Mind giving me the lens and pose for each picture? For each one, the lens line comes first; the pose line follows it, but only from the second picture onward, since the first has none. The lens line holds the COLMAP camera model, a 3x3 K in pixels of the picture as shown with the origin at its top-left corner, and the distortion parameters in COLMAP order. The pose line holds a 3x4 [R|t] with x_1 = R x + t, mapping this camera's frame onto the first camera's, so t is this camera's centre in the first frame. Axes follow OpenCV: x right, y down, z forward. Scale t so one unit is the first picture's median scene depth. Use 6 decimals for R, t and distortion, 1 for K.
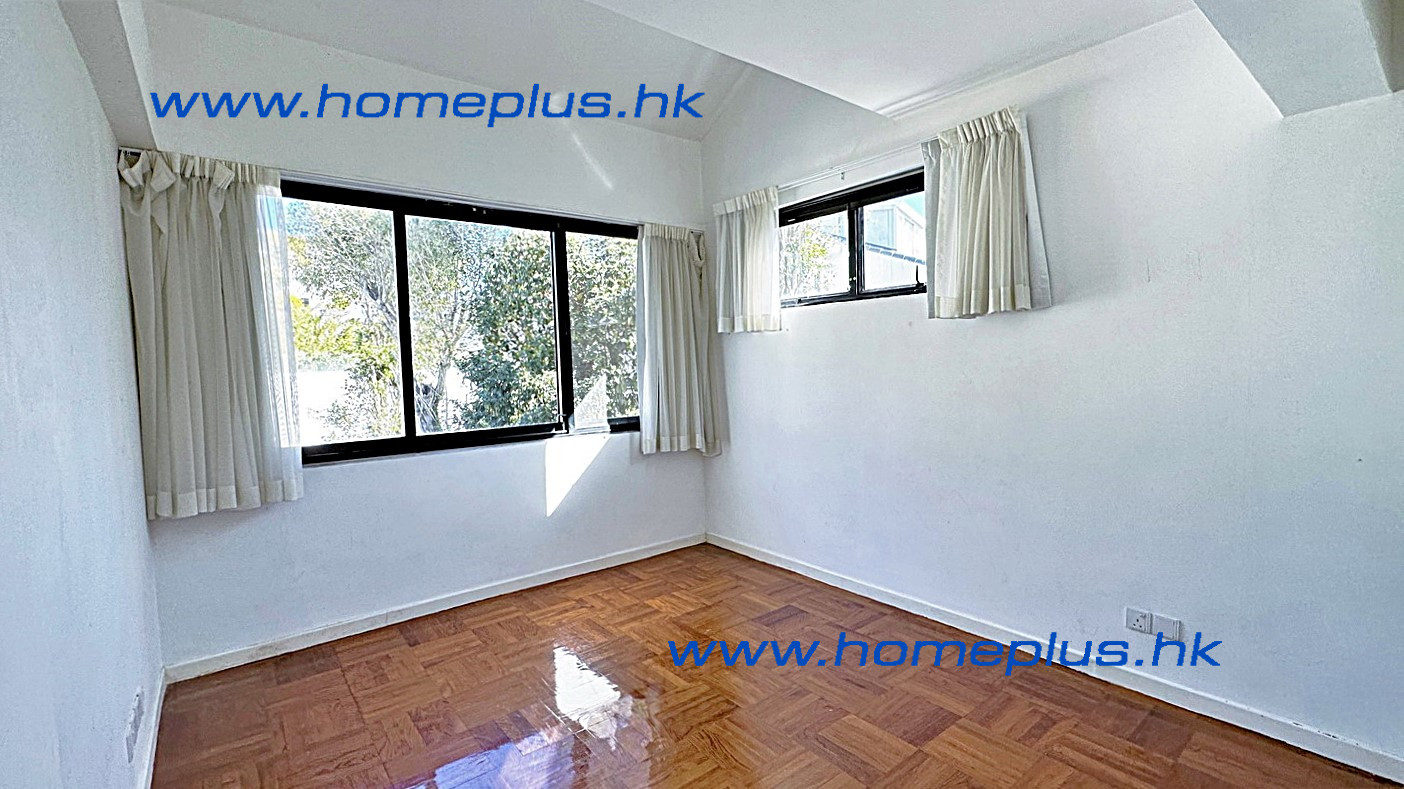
lens RADIAL K [[606.5, 0, 697.1], [0, 606.5, 392.0], [0, 0, 1]] dist [-0.003593, 0.000292]
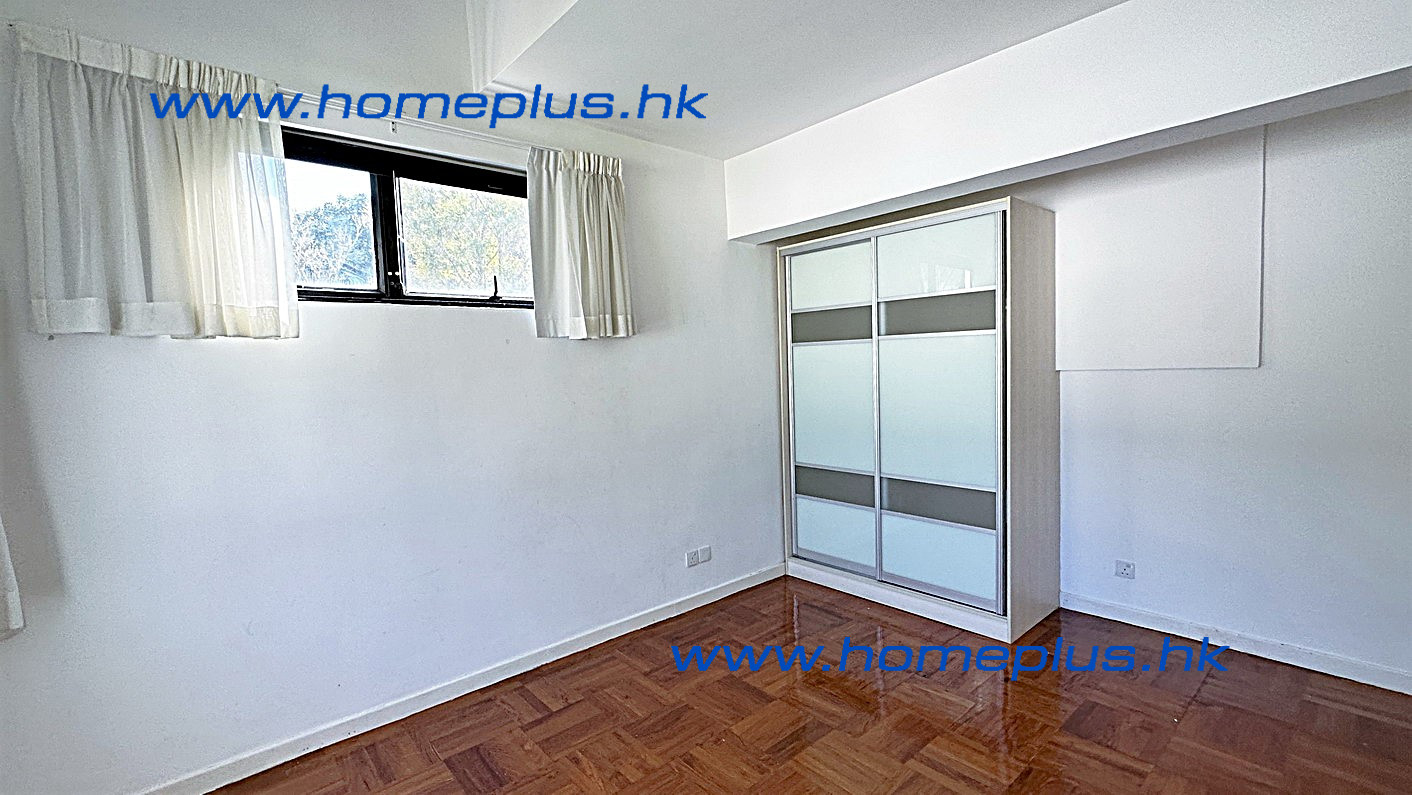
lens RADIAL K [[610.0, 0, 703.2], [0, 610.0, 402.6], [0, 0, 1]] dist [-0.003593, 0.000292]
pose [[-0.045579, -0.031555, 0.998462, -0.530794], [0.095314, 0.994804, 0.035790, -0.030114], [-0.994403, 0.096799, -0.042334, 0.752984]]
